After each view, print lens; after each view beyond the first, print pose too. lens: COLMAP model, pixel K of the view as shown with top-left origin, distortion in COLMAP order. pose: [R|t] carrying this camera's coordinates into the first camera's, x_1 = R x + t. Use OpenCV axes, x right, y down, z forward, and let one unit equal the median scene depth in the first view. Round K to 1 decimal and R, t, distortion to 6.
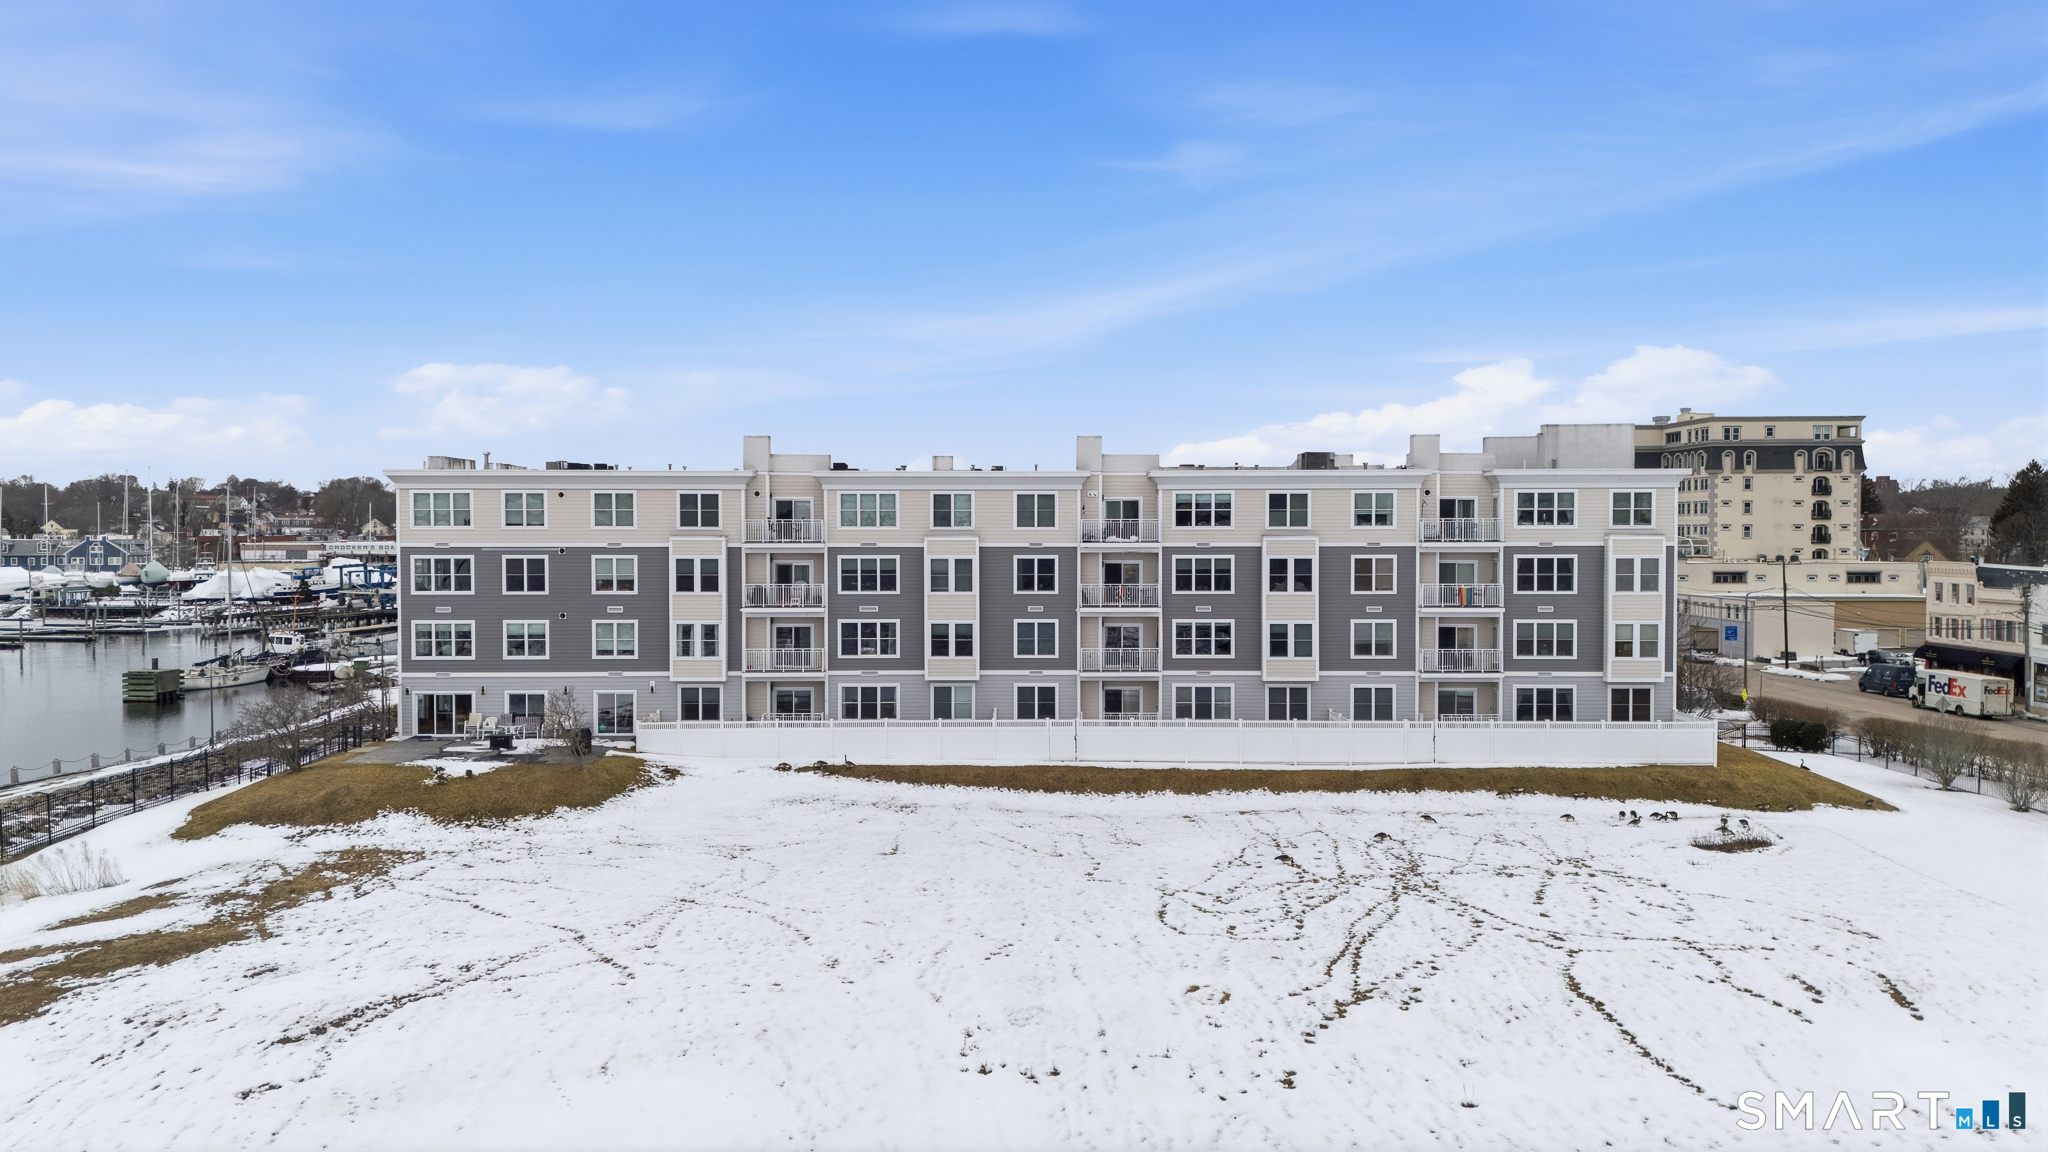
lens RADIAL K [[1513.8, 0, 1024.0], [0, 1513.8, 576.0], [0, 0, 1]] dist [0.095888, 0.001005]
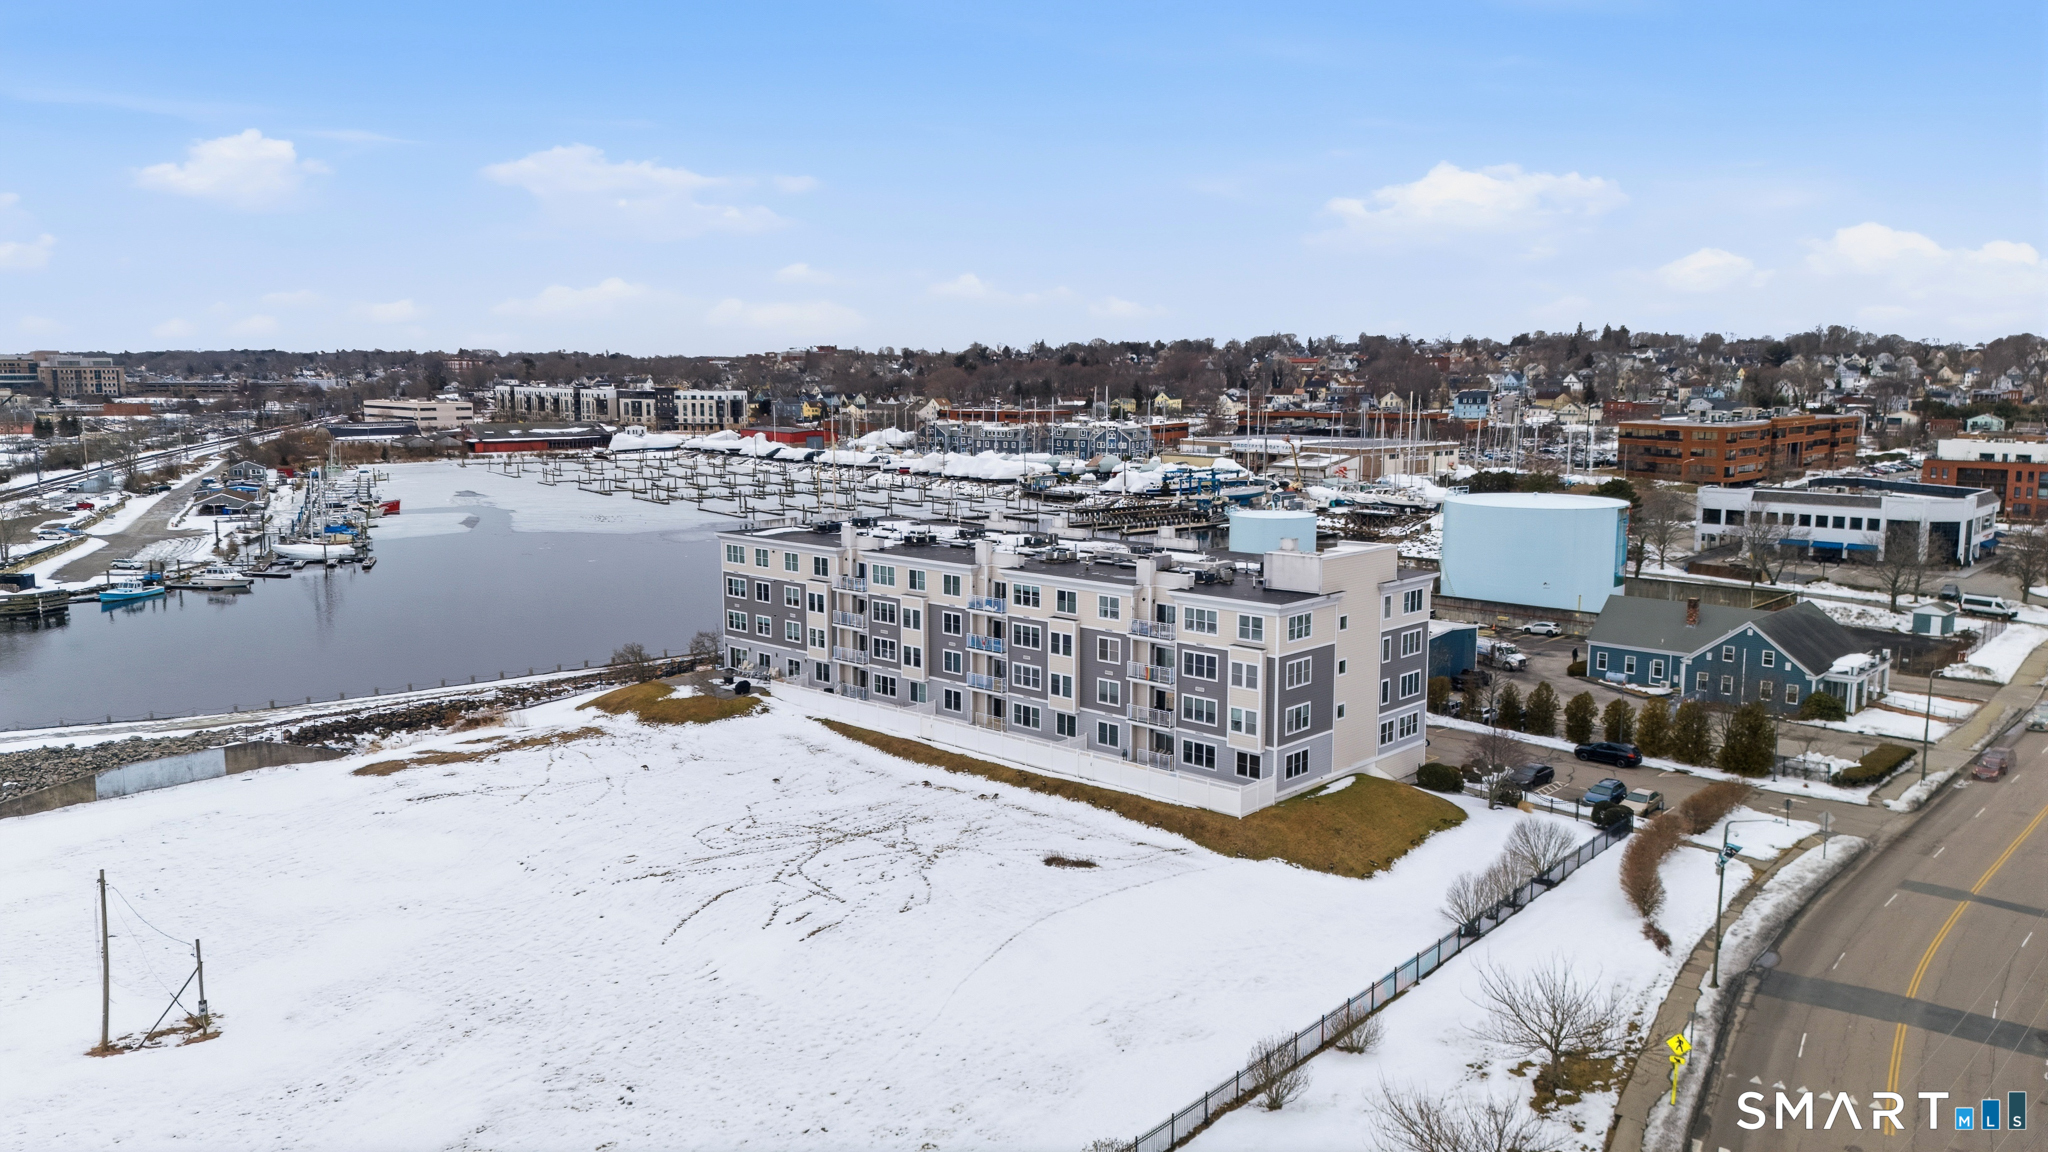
lens RADIAL K [[1513.8, 0, 1024.0], [0, 1513.8, 576.0], [0, 0, 1]] dist [0.095888, 0.001005]
pose [[0.726854, 0.097427, -0.679846, 1.181533], [-0.018151, 0.992266, 0.122793, -0.256398], [0.686552, -0.076912, 0.723001, -0.134065]]
